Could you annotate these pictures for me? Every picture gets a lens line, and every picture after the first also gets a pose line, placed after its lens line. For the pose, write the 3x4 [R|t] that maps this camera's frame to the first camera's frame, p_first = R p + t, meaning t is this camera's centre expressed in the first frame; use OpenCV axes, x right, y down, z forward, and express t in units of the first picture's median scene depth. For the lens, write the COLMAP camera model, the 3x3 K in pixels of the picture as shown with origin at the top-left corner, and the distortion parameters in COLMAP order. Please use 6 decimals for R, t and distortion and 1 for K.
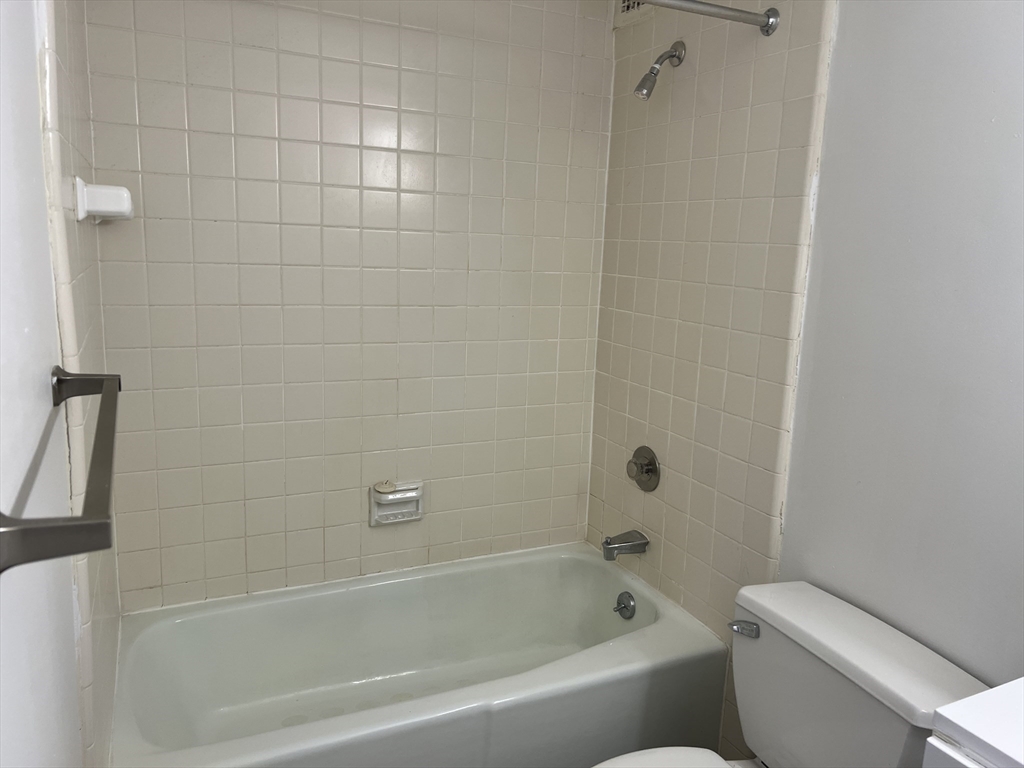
lens RADIAL K [[765.7, 0, 512.0], [0, 765.7, 384.0], [0, 0, 1]] dist [0.122866, -0.198113]
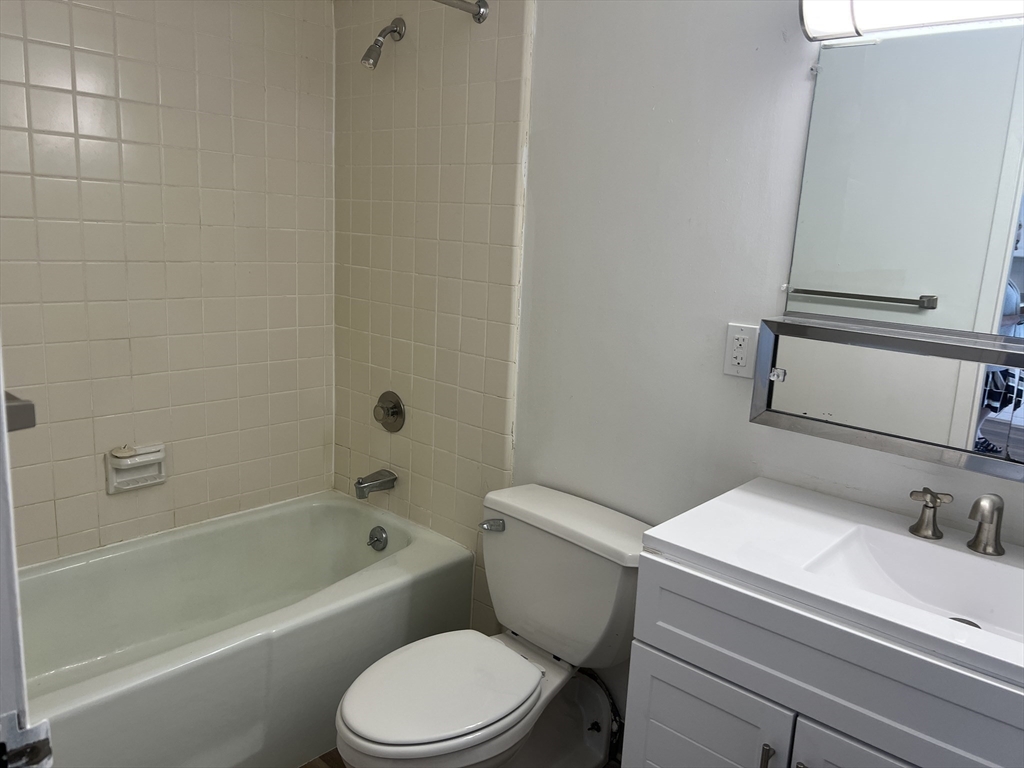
lens RADIAL K [[777.1, 0, 512.0], [0, 777.1, 384.0], [0, 0, 1]] dist [0.039127, -0.043103]
pose [[0.927167, -0.062920, 0.369326, -0.071487], [0.051070, 0.997821, 0.041785, 0.033832], [-0.371150, -0.019880, 0.928360, -0.085625]]
